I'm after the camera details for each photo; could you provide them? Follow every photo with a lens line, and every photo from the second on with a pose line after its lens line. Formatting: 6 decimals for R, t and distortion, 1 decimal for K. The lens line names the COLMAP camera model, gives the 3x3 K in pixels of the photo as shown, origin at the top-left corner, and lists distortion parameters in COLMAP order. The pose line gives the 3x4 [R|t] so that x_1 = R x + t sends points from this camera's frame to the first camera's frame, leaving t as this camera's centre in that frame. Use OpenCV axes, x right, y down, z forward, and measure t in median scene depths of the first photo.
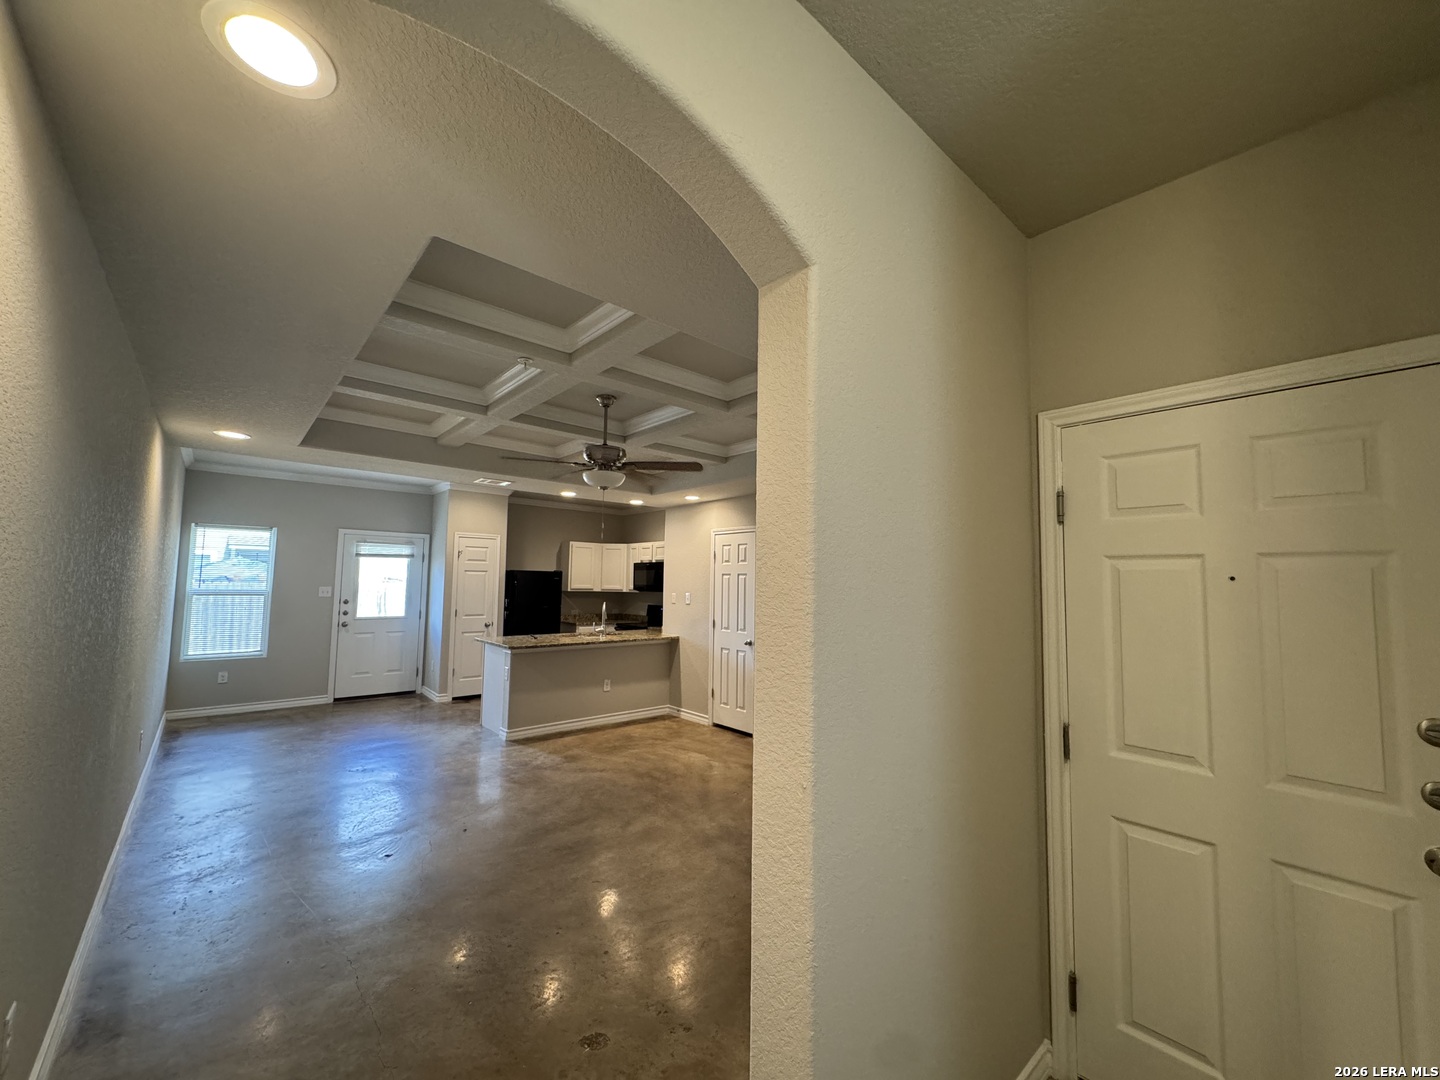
lens RADIAL K [[573.1, 0, 720.6], [0, 573.1, 540.8], [0, 0, 1]] dist [-0.004305, 0.001120]
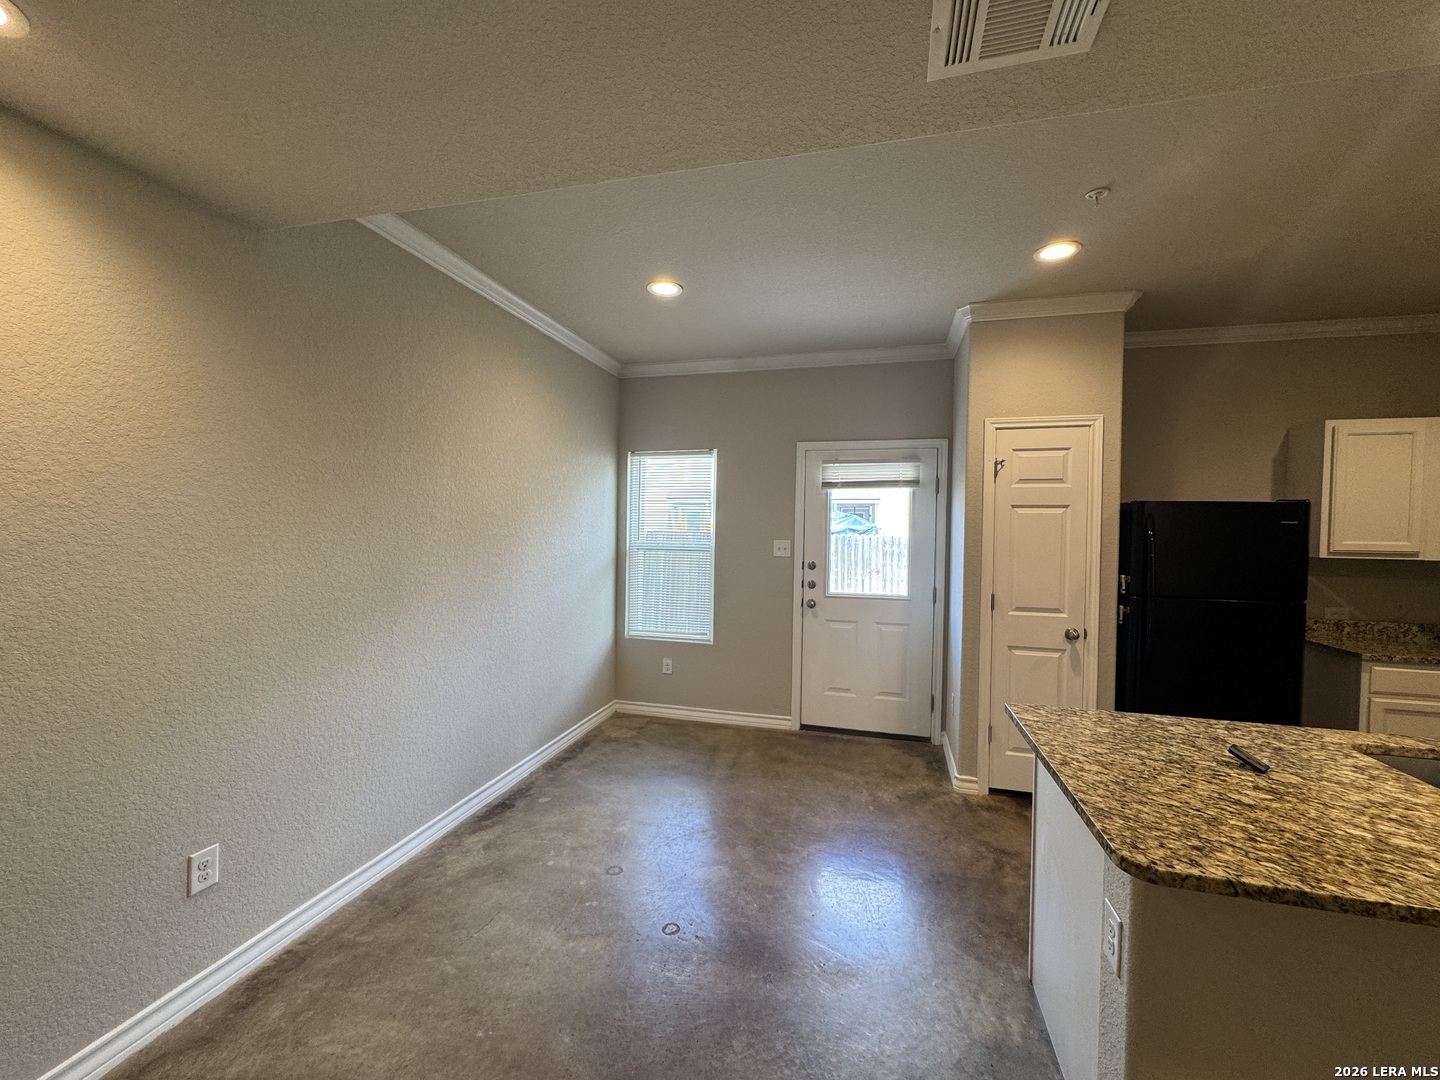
lens RADIAL K [[573.1, 0, 720.0], [0, 573.1, 541.3], [0, 0, 1]] dist [-0.004305, 0.001120]
pose [[0.553309, 0.011072, -0.832902, -0.243514], [0.056536, 0.997107, 0.050813, 0.051871], [0.831055, -0.075204, 0.551082, 0.674500]]
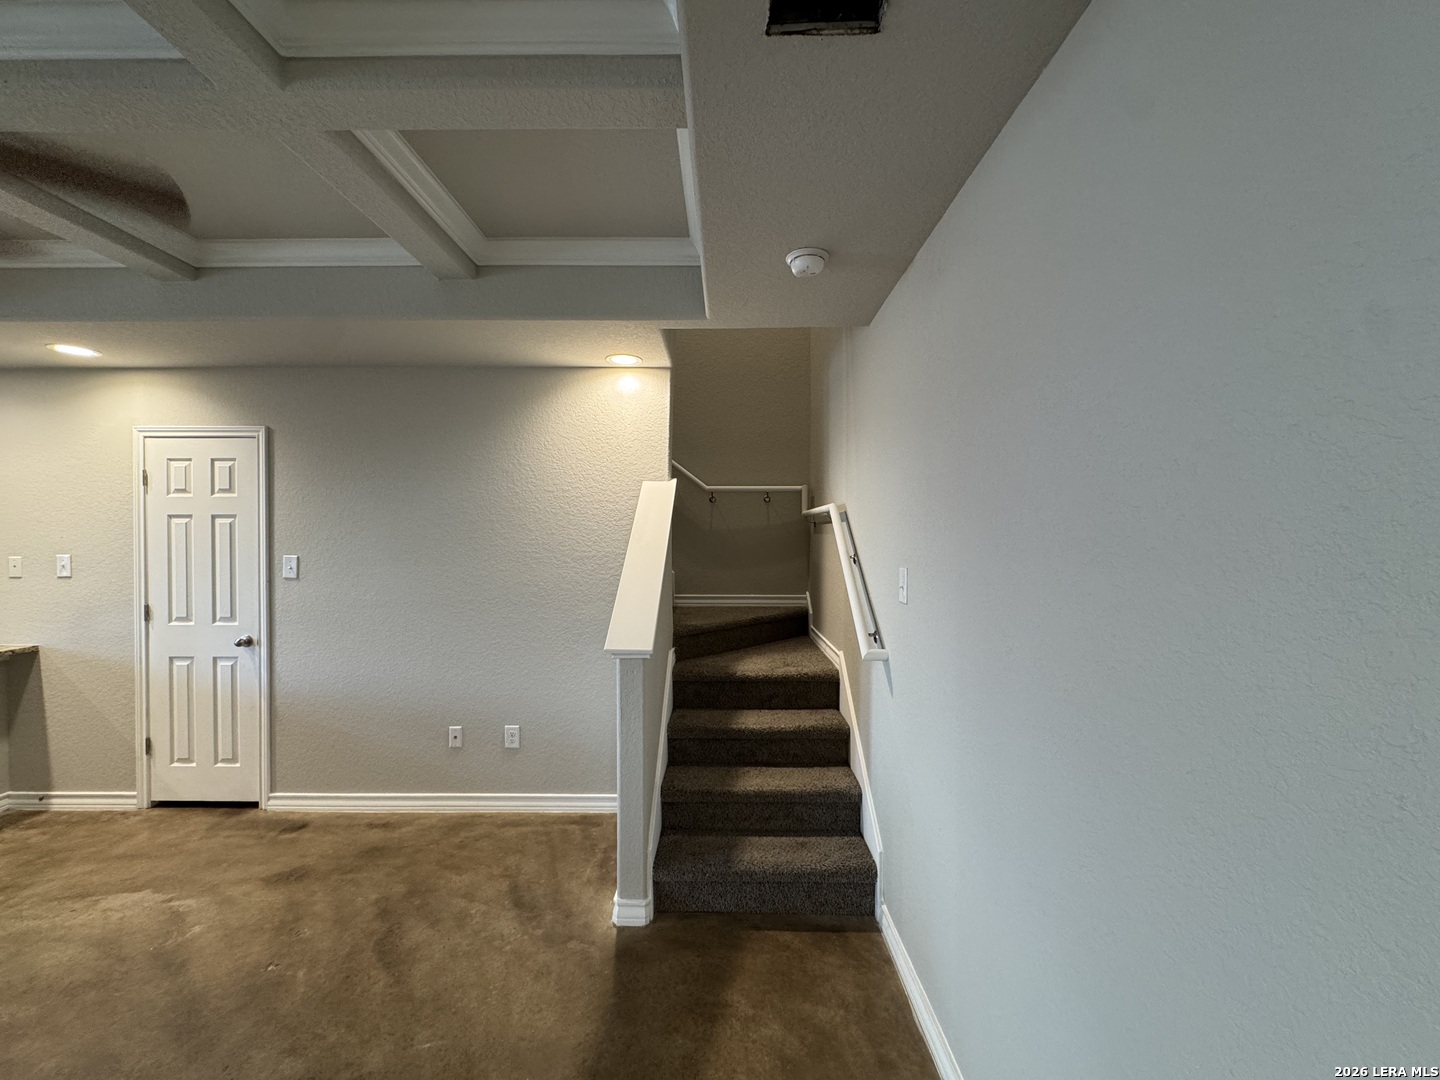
lens RADIAL K [[573.1, 0, 720.6], [0, 573.1, 540.7], [0, 0, 1]] dist [-0.004305, 0.001120]
pose [[0.667309, -0.022942, 0.744427, -0.047312], [-0.045308, 0.996424, 0.071323, 0.021210], [-0.743401, -0.081323, 0.663883, 0.285088]]
